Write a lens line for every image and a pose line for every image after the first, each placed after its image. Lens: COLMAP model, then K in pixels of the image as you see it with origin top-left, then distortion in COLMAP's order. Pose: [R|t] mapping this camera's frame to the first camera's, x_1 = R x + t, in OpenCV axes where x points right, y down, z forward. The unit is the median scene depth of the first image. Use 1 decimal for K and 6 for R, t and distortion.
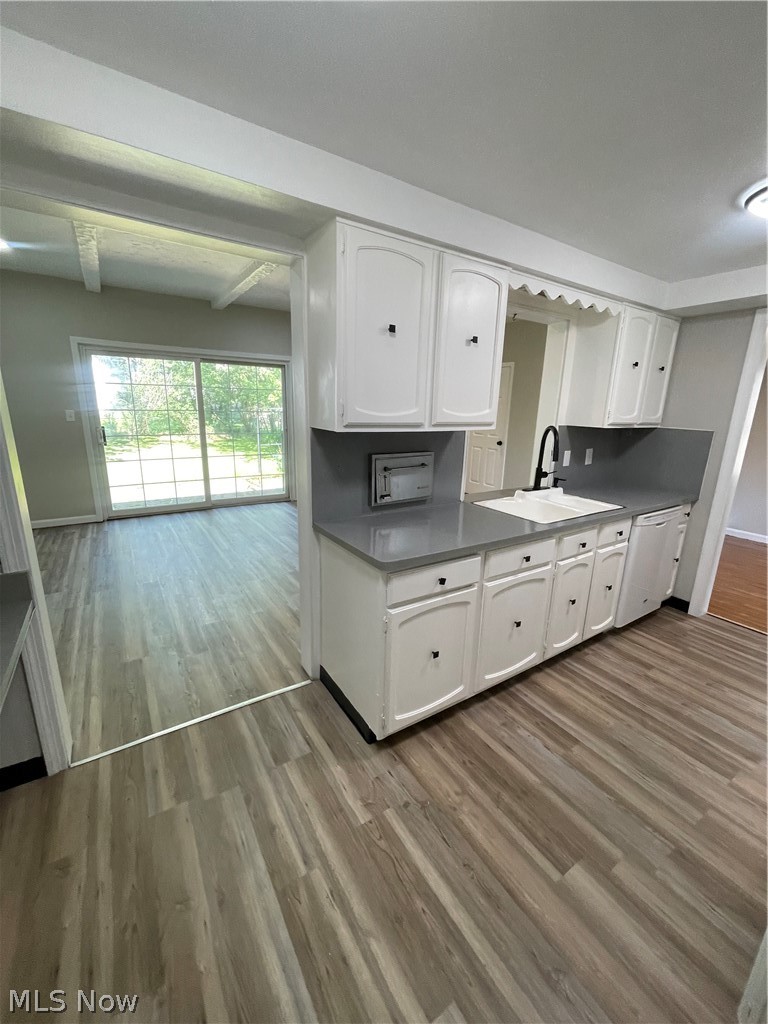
lens RADIAL K [[415.8, 0, 407.1], [0, 415.8, 527.3], [0, 0, 1]] dist [-0.003603, 0.002028]
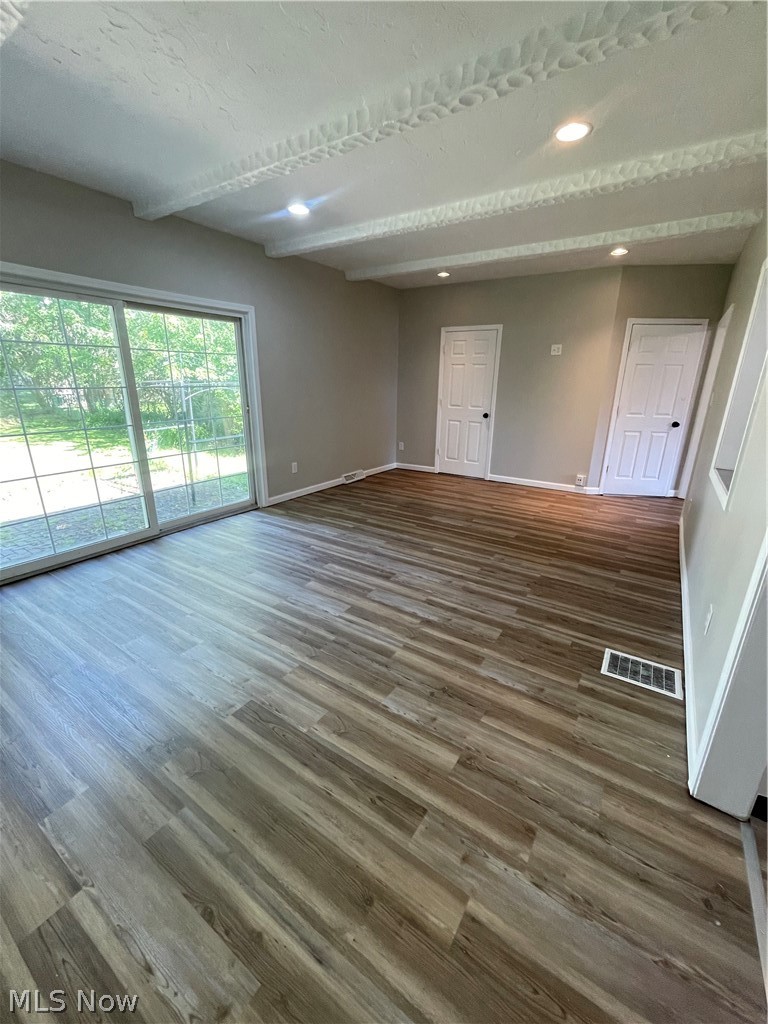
lens RADIAL K [[415.8, 0, 388.6], [0, 415.8, 507.1], [0, 0, 1]] dist [-0.003603, 0.002028]
pose [[0.924720, -0.117945, 0.361914, -0.436332], [0.111384, 0.993011, 0.039020, -0.087693], [-0.363987, 0.004229, 0.931395, 0.308071]]
